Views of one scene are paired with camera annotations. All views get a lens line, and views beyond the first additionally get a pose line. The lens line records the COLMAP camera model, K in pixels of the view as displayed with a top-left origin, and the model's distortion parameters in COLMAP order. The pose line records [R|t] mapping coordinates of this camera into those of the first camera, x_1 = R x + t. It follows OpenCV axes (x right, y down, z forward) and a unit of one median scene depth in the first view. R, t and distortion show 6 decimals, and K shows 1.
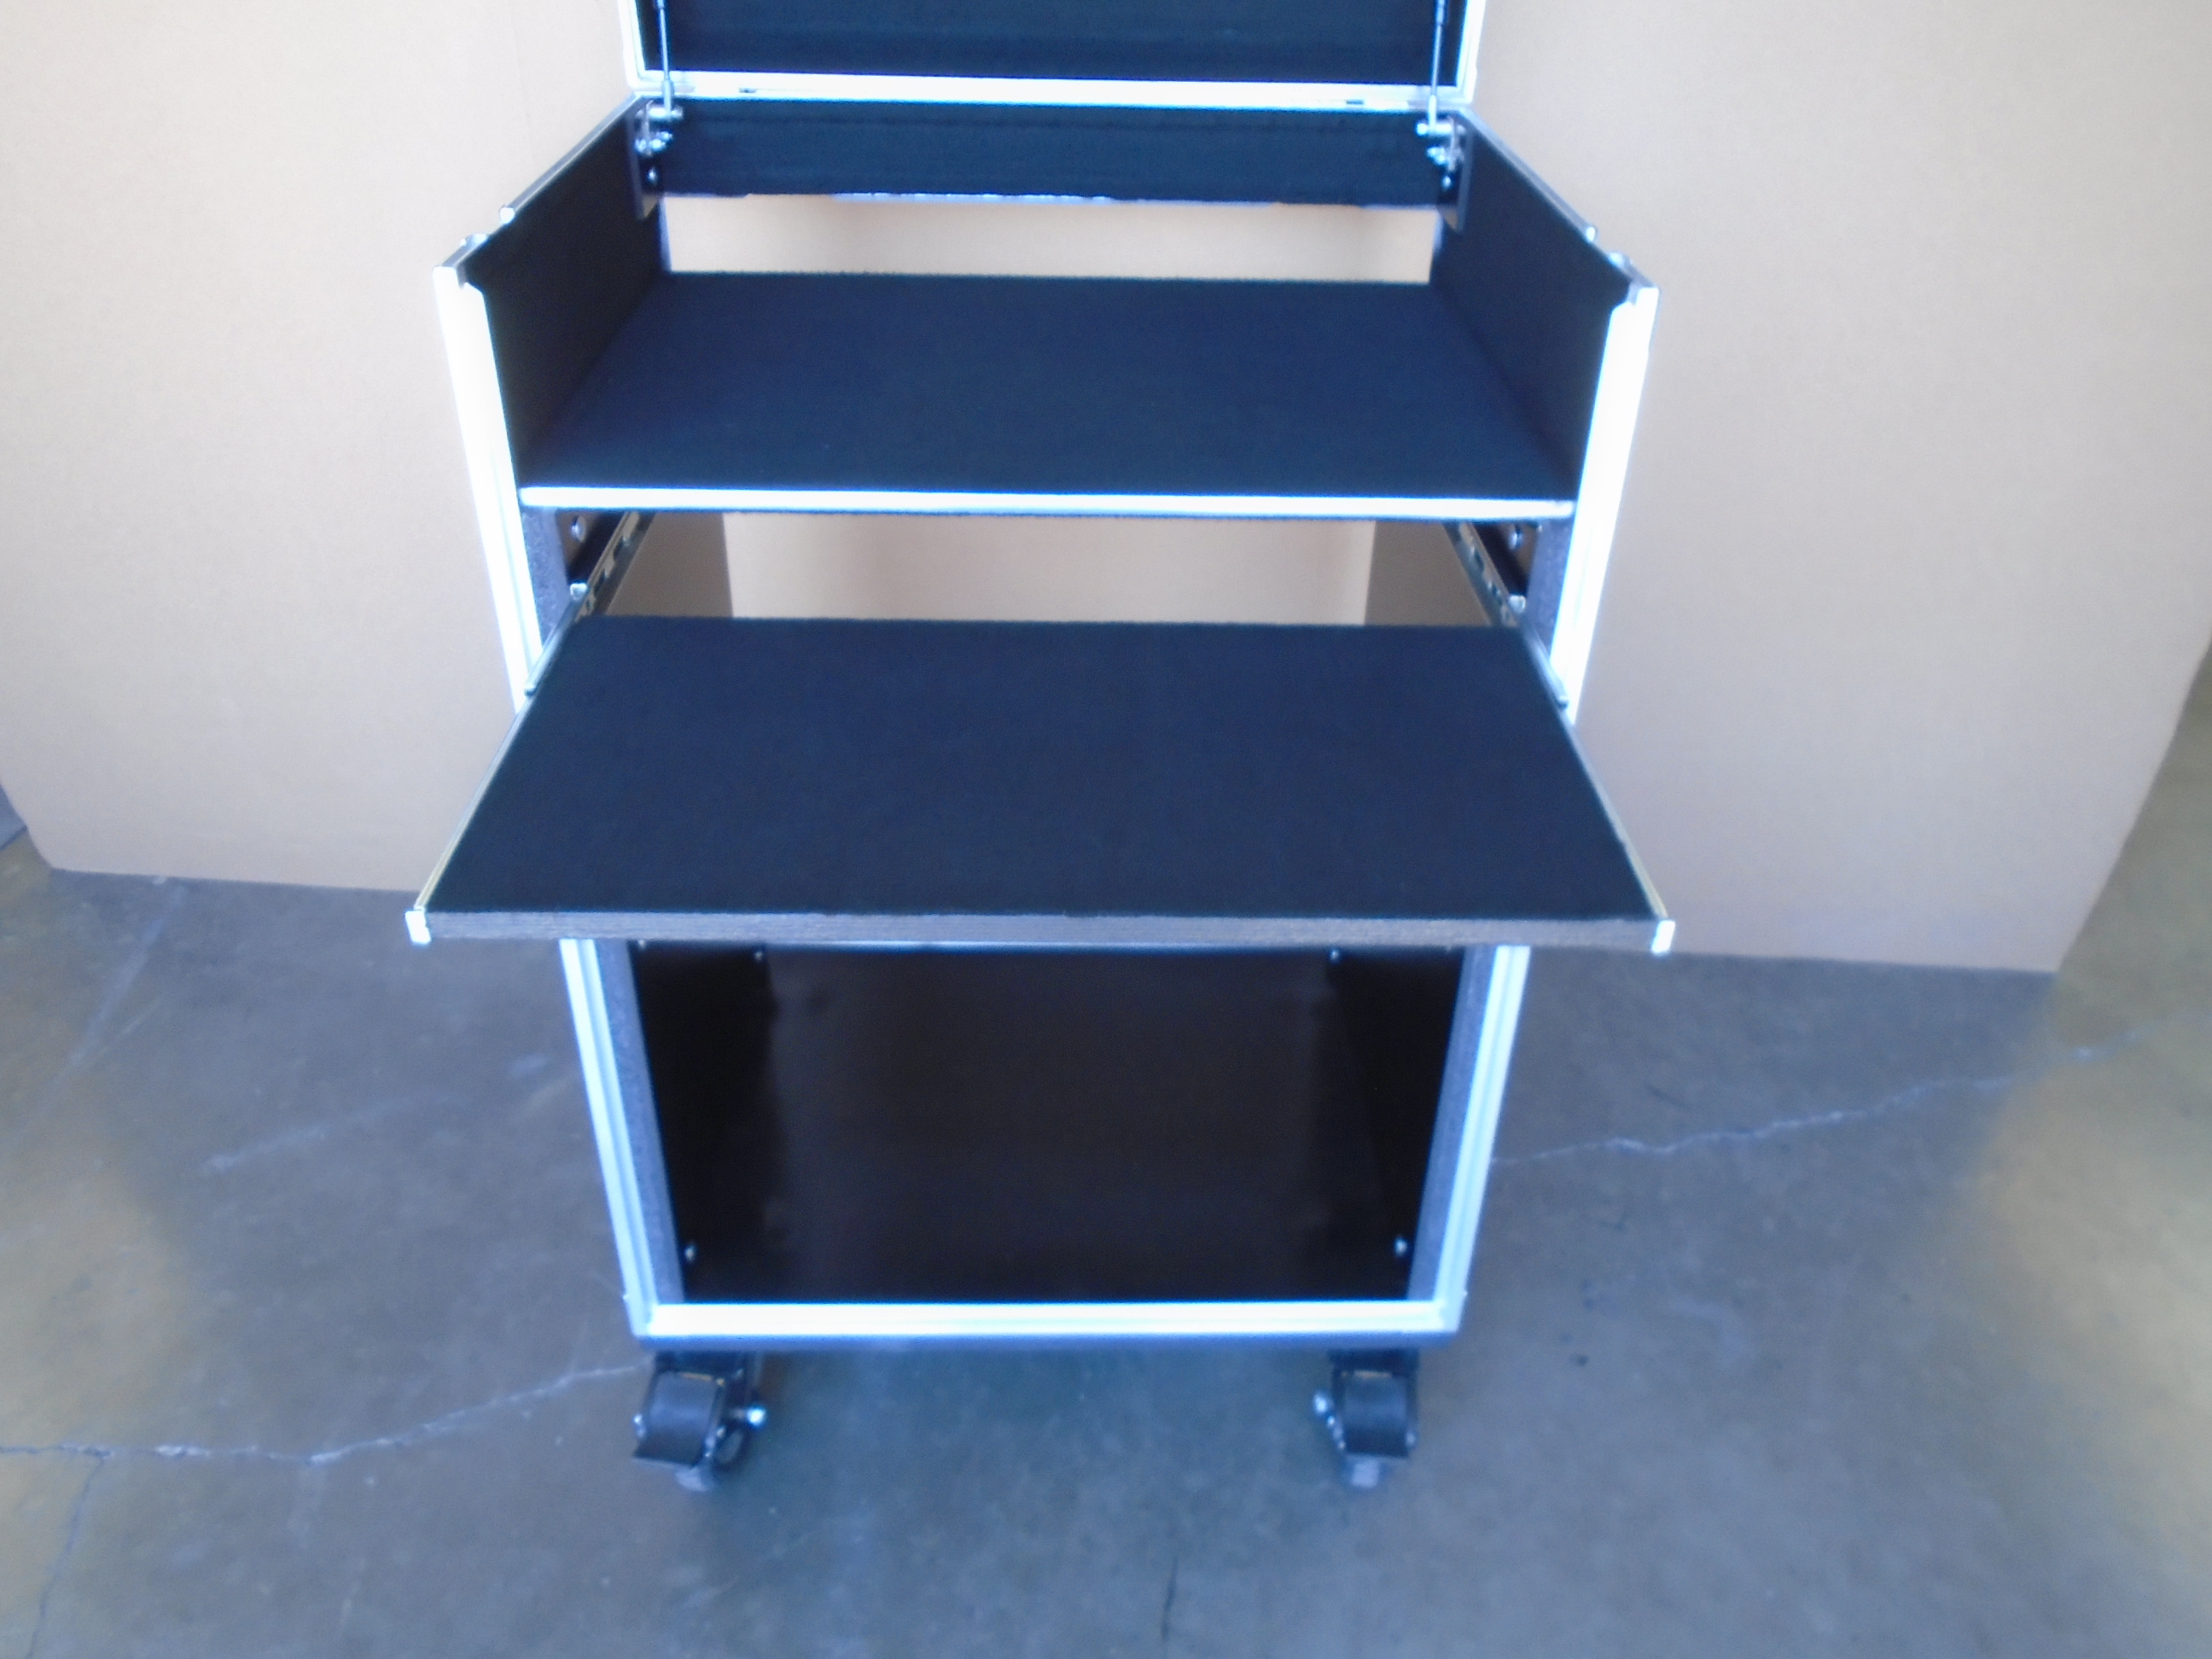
lens RADIAL K [[1663.3, 0, 1102.0], [0, 1663.3, 805.5], [0, 0, 1]] dist [-0.006413, -0.001223]
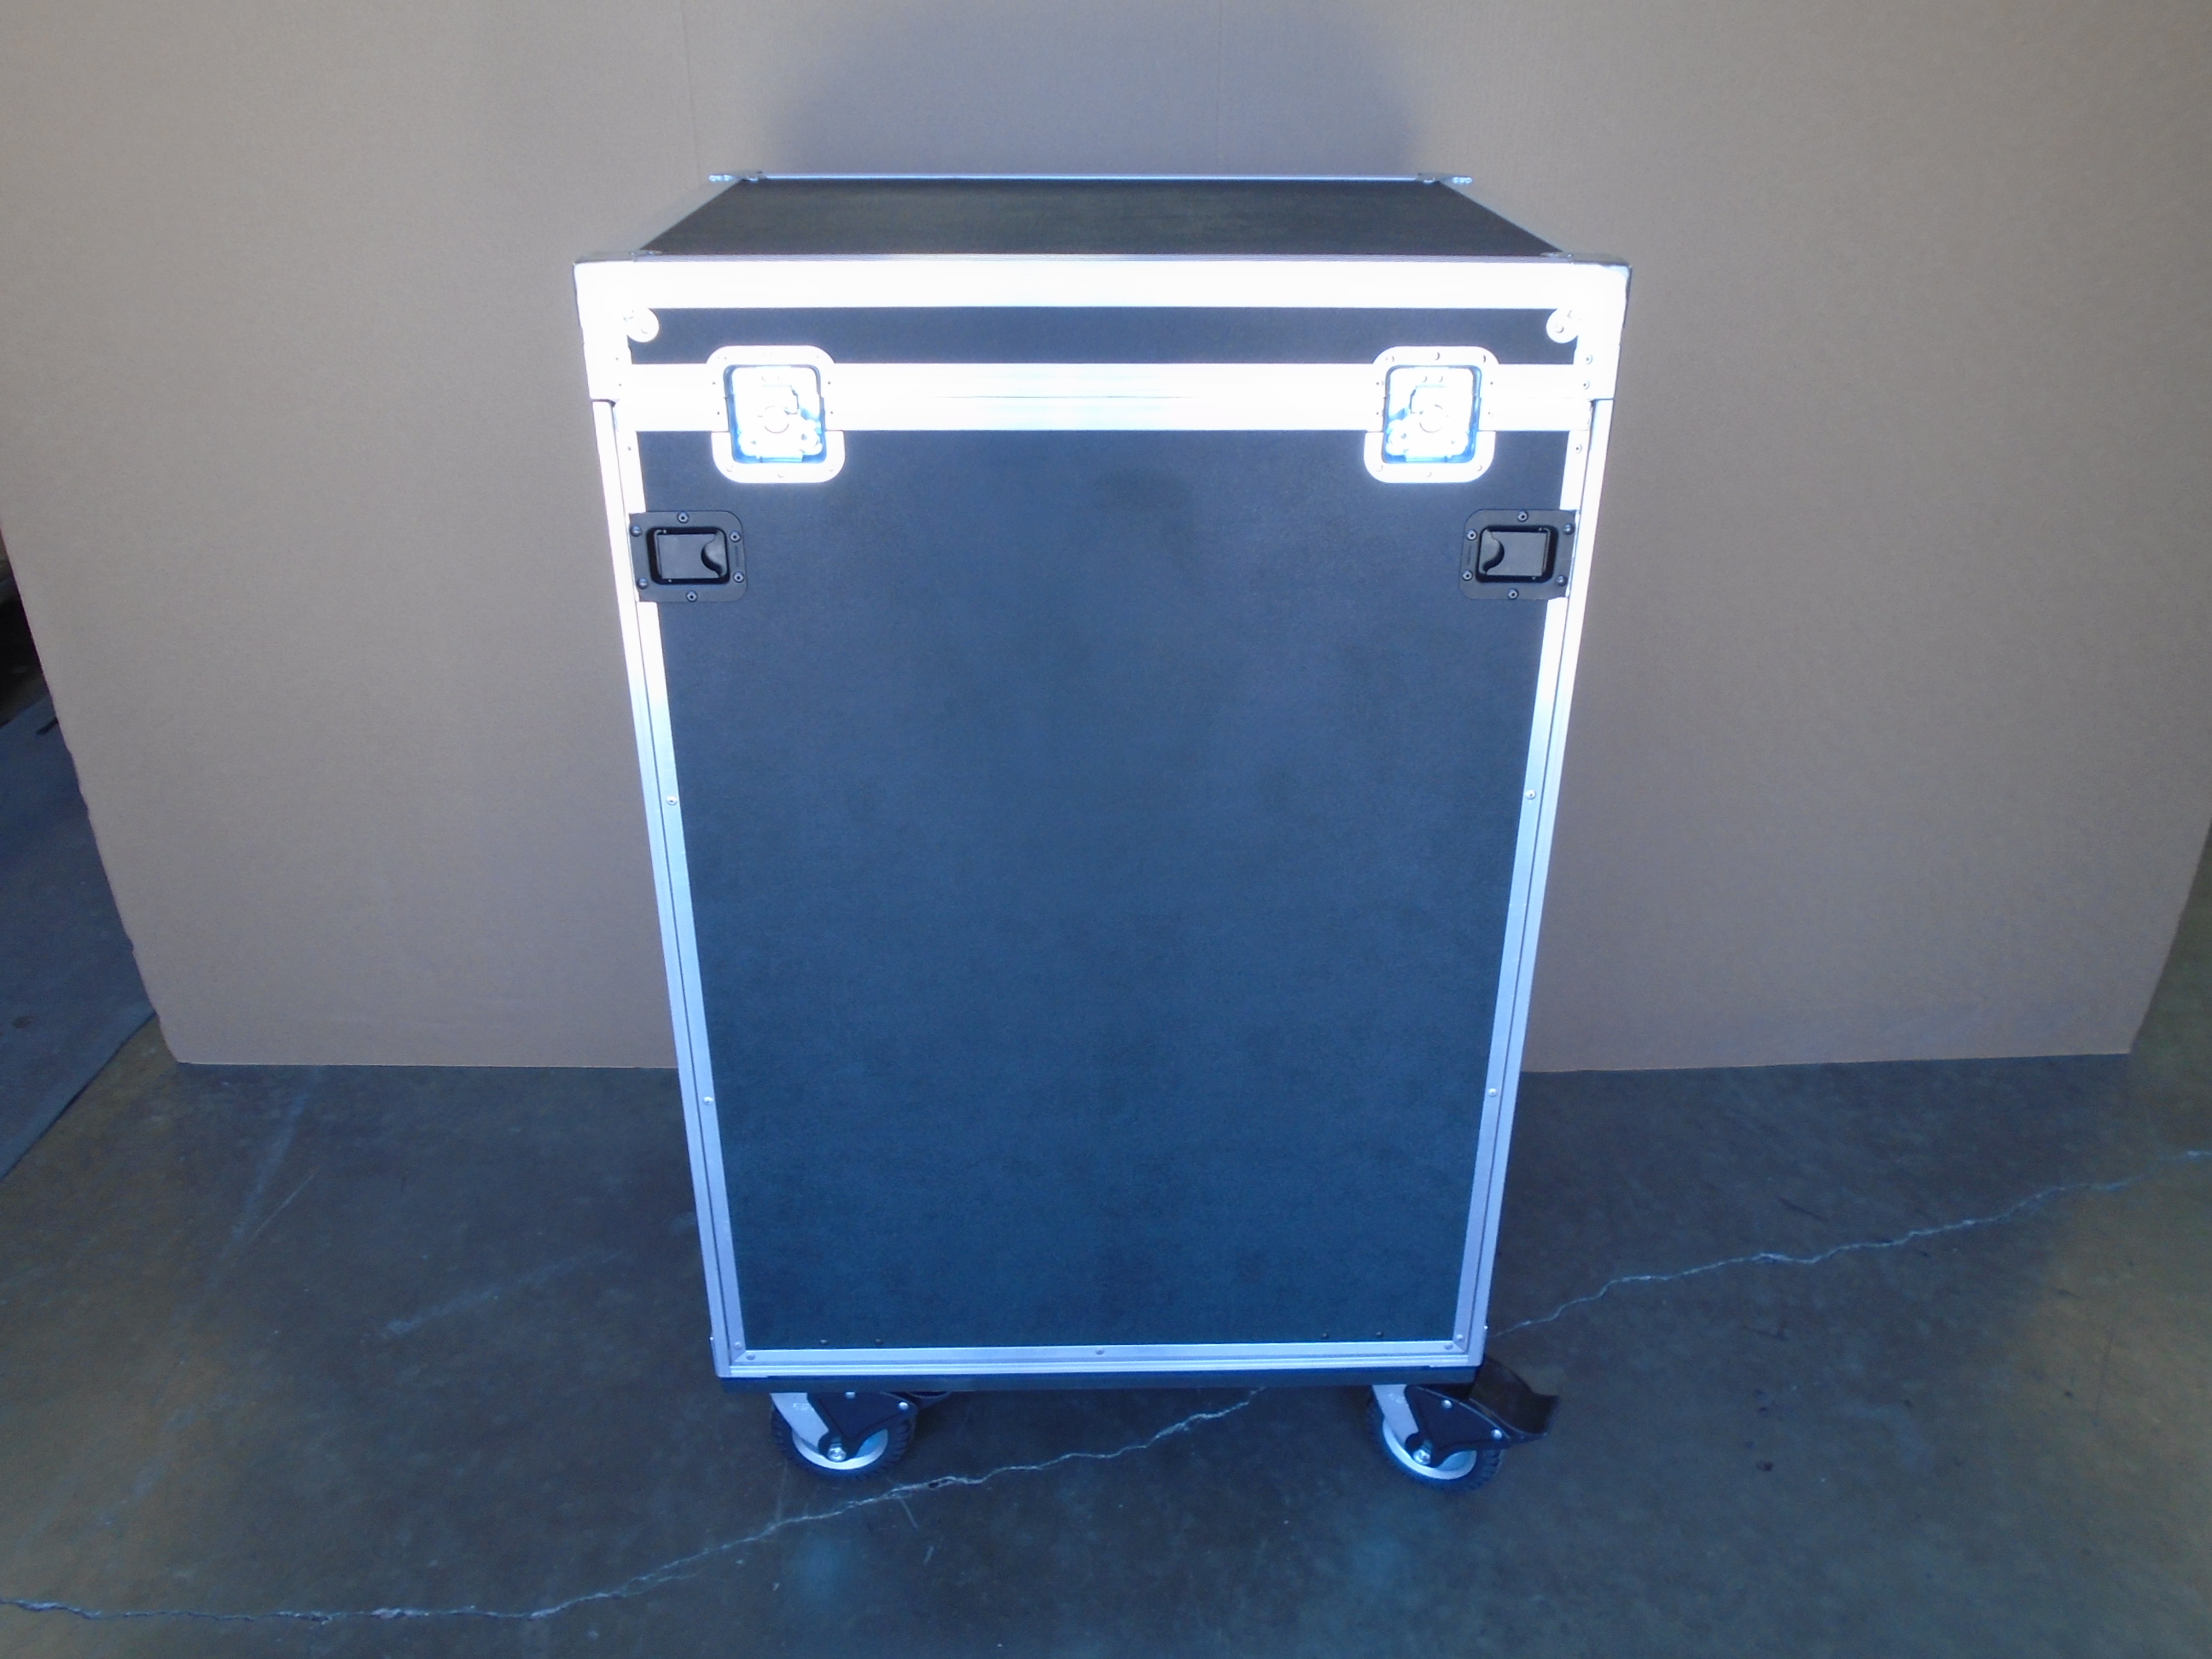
lens RADIAL K [[1663.3, 0, 1102.7], [0, 1663.3, 821.7], [0, 0, 1]] dist [-0.006413, -0.001223]
pose [[0.999220, -0.033012, 0.021669, -0.129759], [0.034988, 0.994546, -0.098253, 0.026752], [-0.018308, 0.098935, 0.994925, -0.046589]]
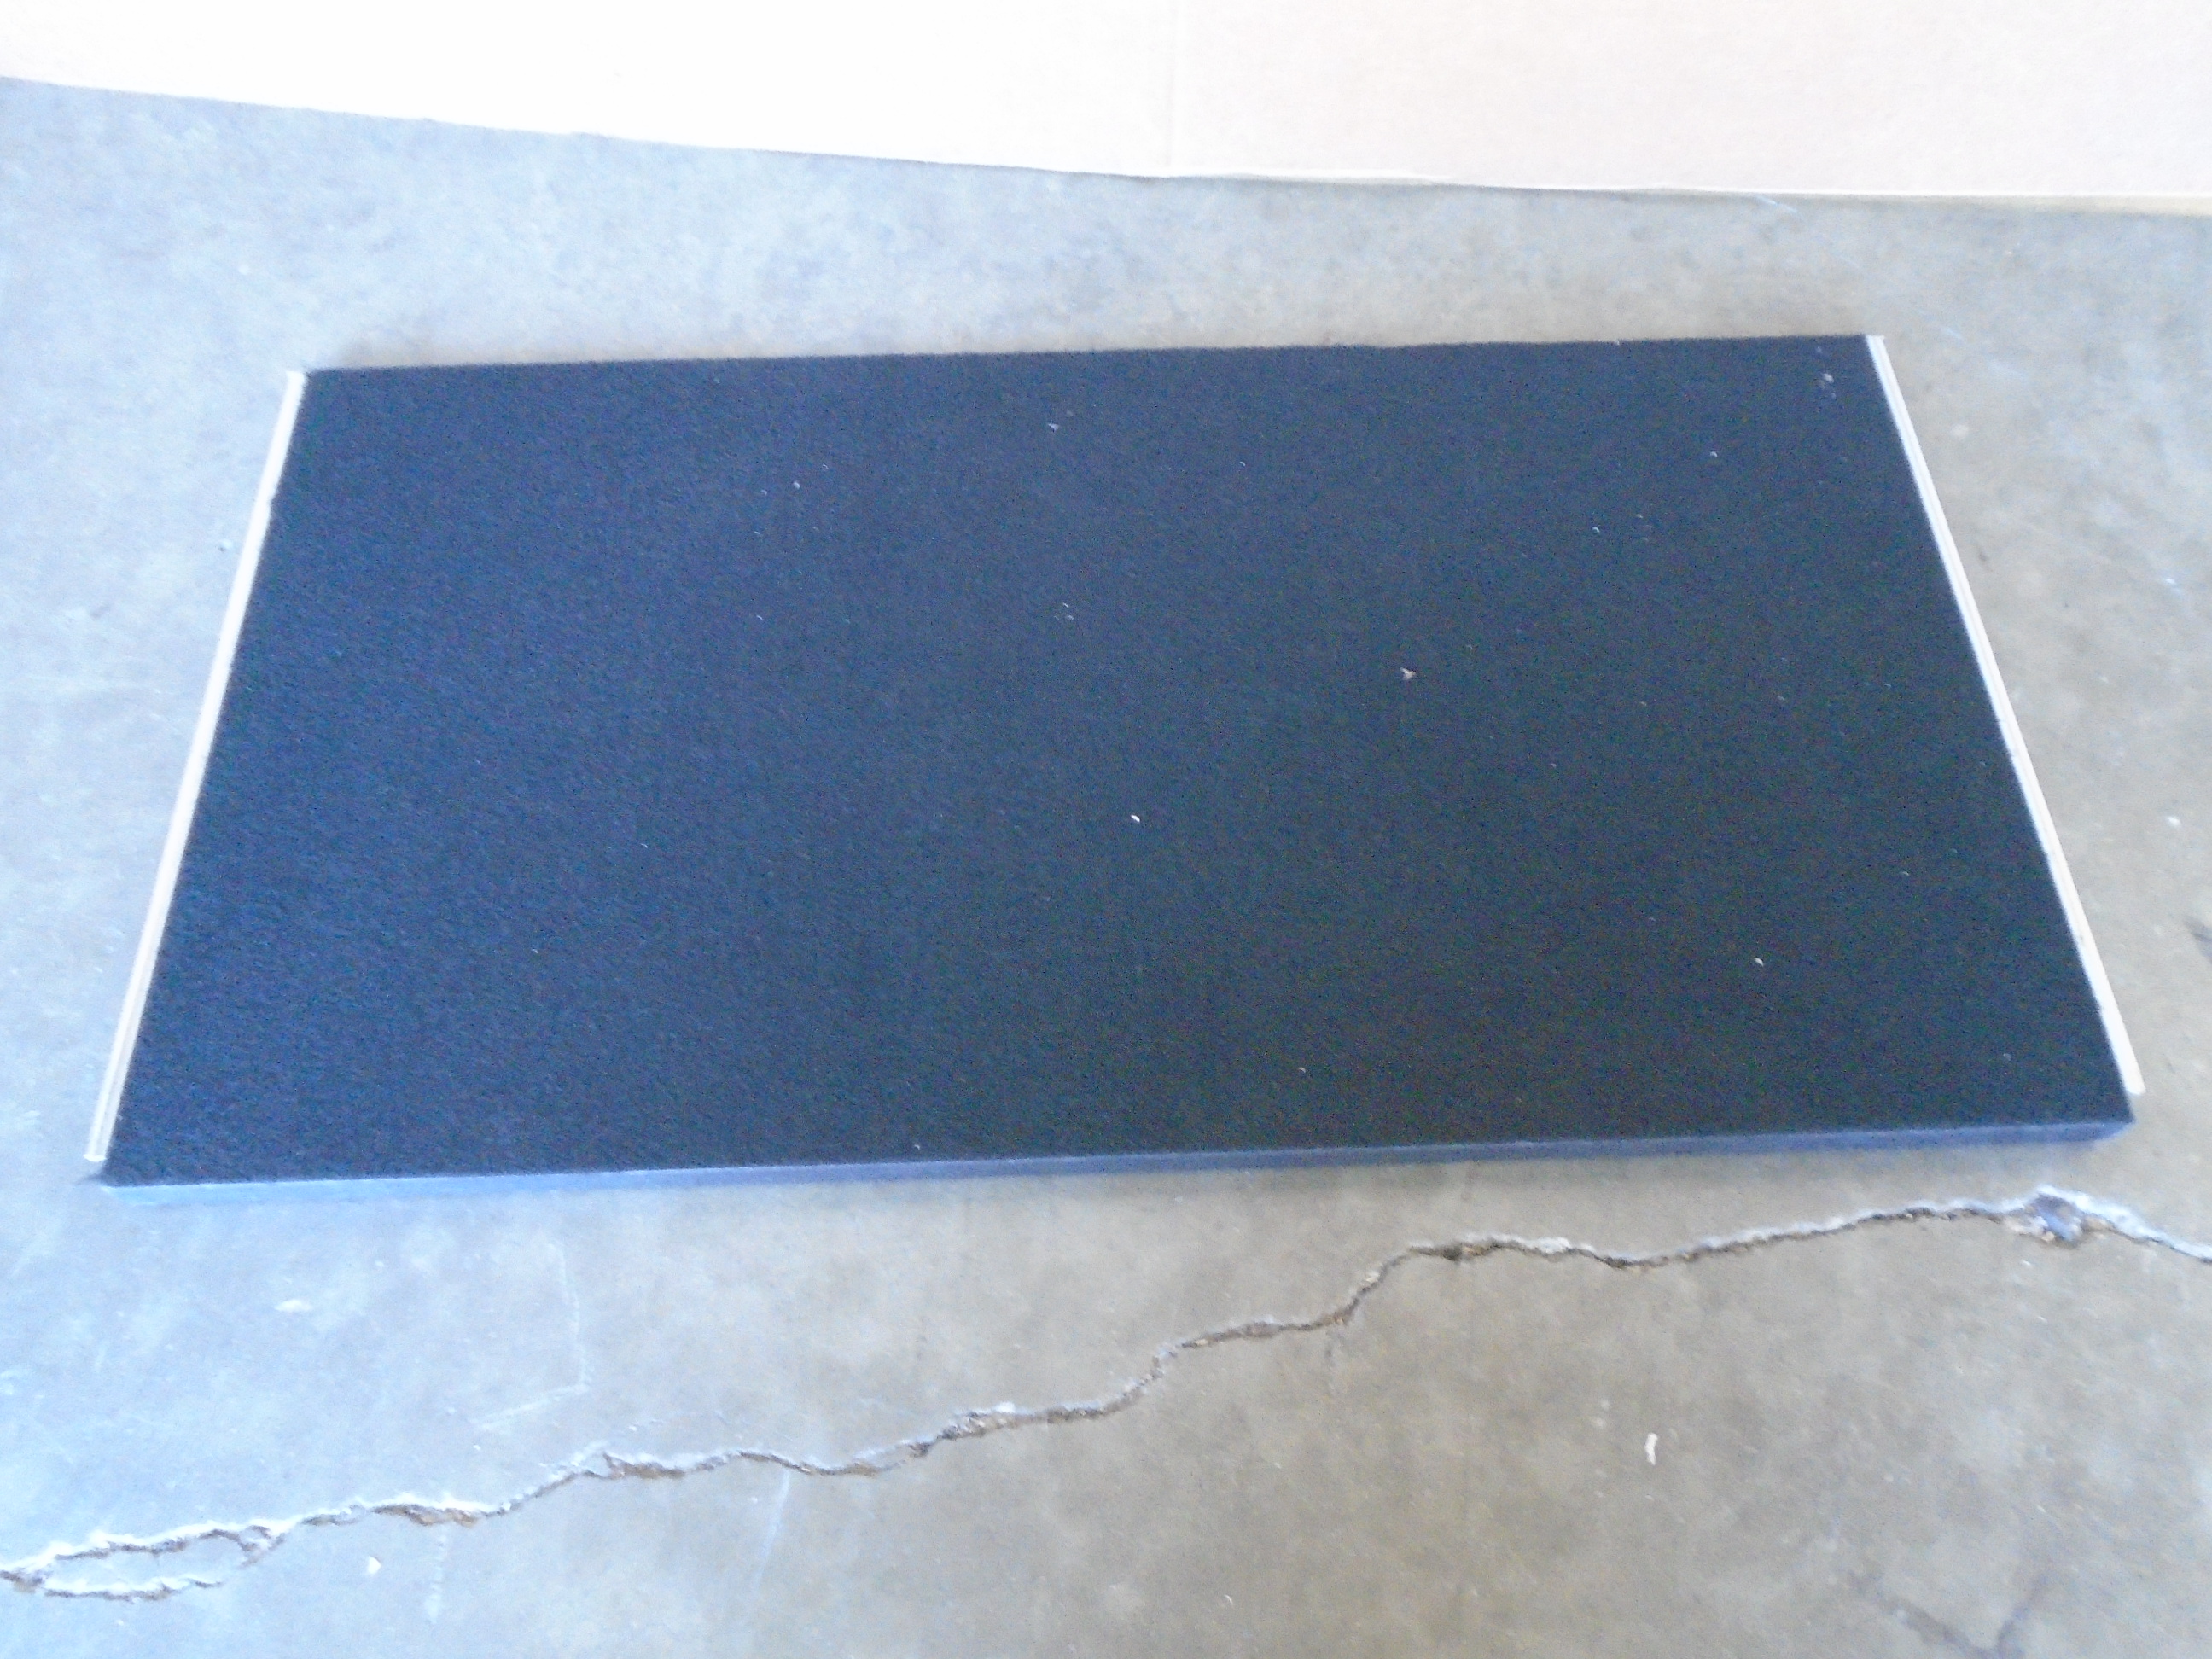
lens RADIAL K [[1663.3, 0, 1129.2], [0, 1663.3, 814.2], [0, 0, 1]] dist [-0.006413, -0.001223]
pose [[0.994140, 0.089854, -0.060104, 0.205795], [-0.050154, 0.875897, 0.479885, 0.036986], [0.095765, -0.474058, 0.875270, 0.918418]]
